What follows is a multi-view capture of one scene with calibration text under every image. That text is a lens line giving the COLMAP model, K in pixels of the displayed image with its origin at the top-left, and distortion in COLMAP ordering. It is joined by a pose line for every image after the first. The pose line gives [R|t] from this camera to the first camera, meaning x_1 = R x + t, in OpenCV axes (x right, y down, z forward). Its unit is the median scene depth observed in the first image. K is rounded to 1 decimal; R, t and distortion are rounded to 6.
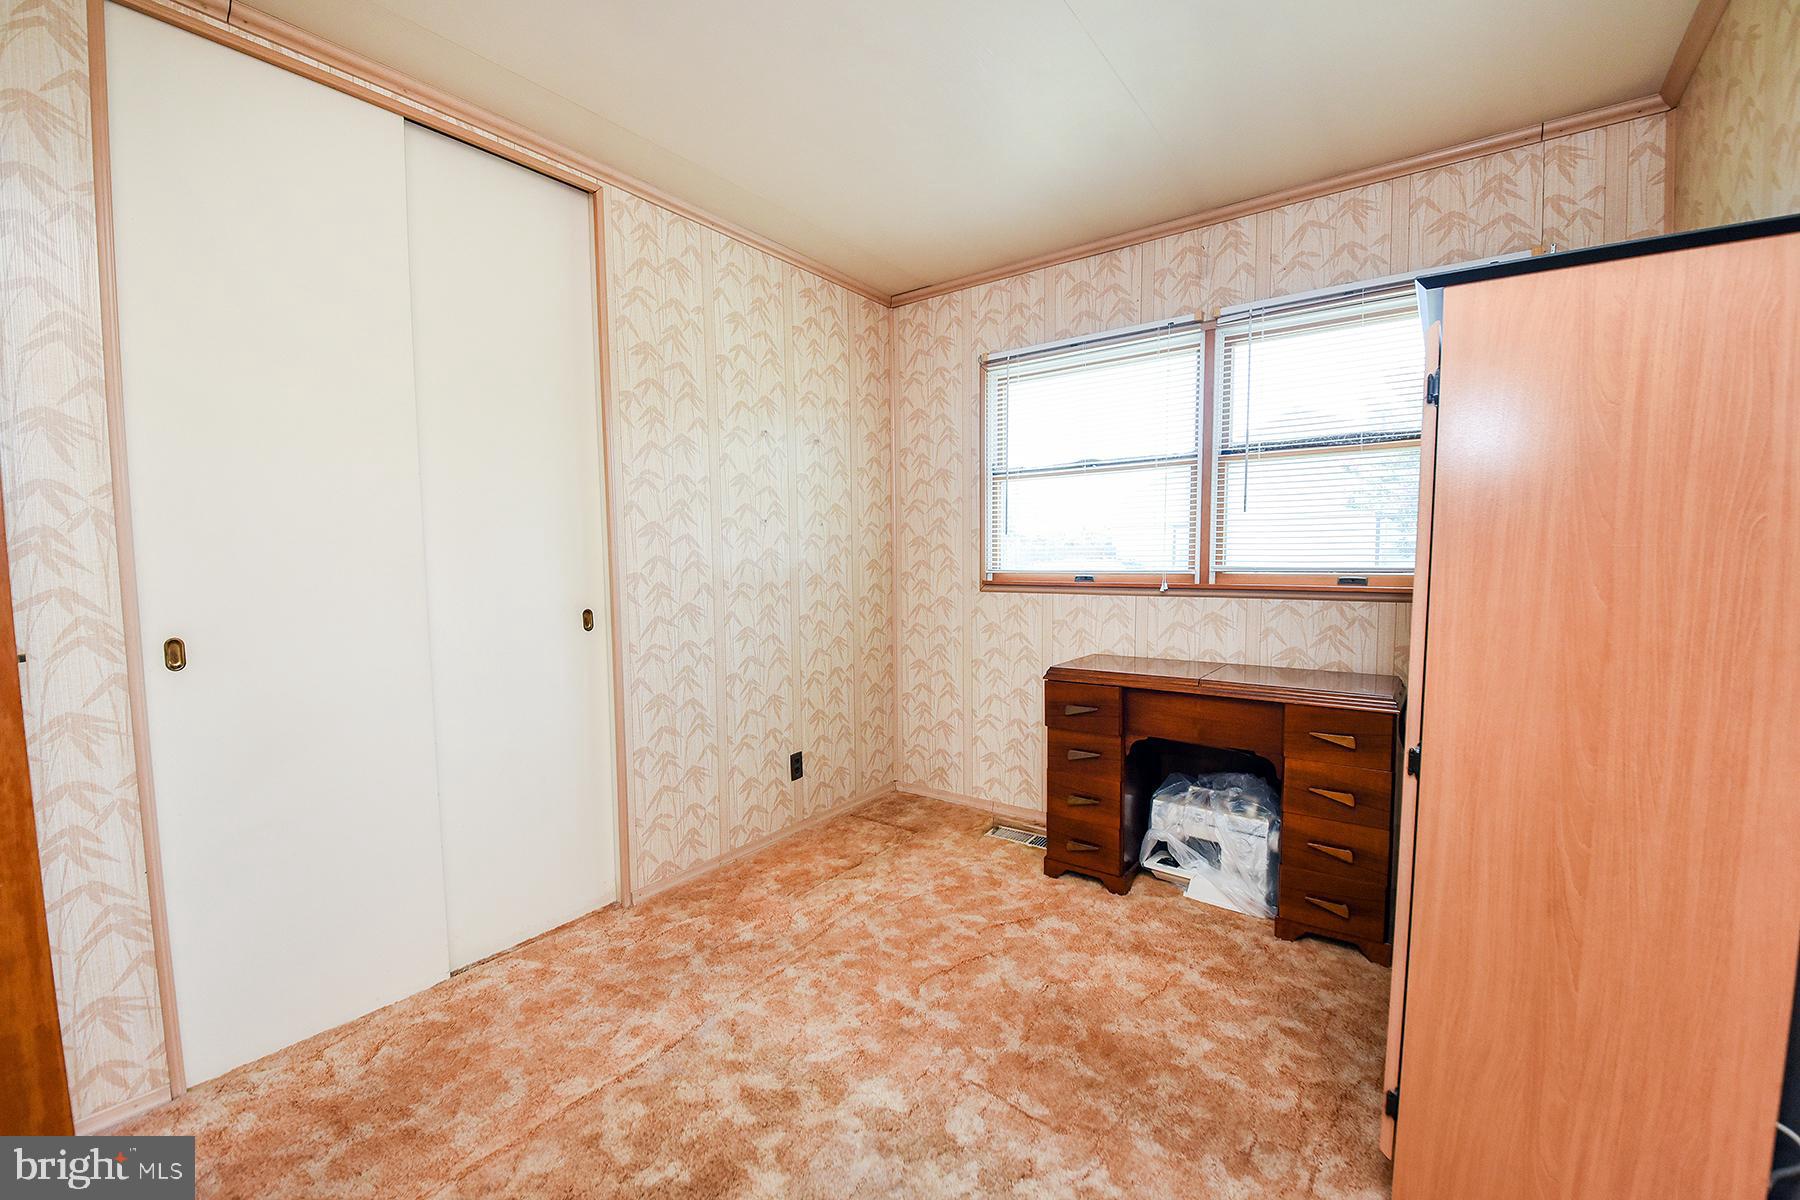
lens RADIAL K [[746.2, 0, 894.1], [0, 746.2, 597.6], [0, 0, 1]] dist [-0.007946, -0.001541]
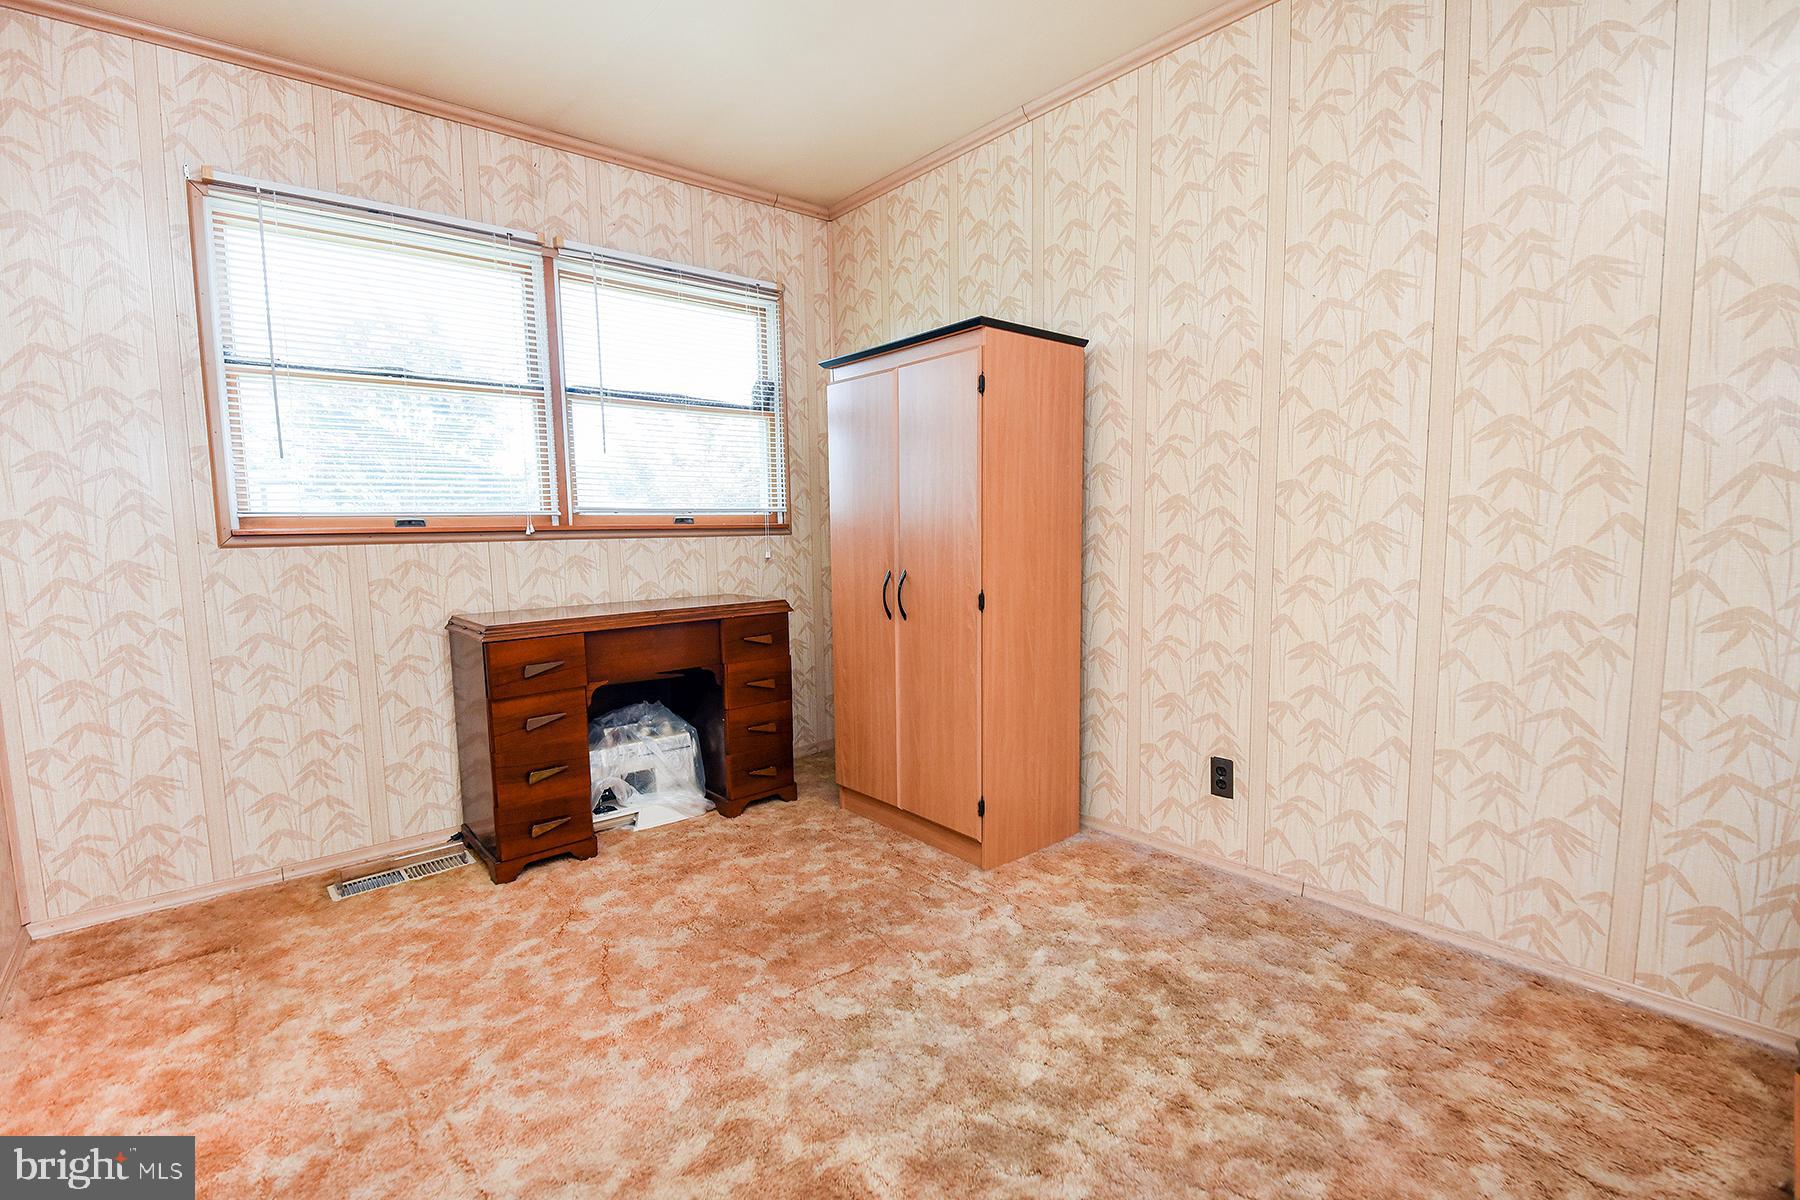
lens RADIAL K [[839.4, 0, 904.5], [0, 839.4, 603.5], [0, 0, 1]] dist [0.001376, -0.007892]
pose [[0.192668, -0.086440, 0.977449, -0.630337], [0.074415, 0.994531, 0.073283, 0.038674], [-0.978438, 0.058618, 0.198047, 0.405983]]
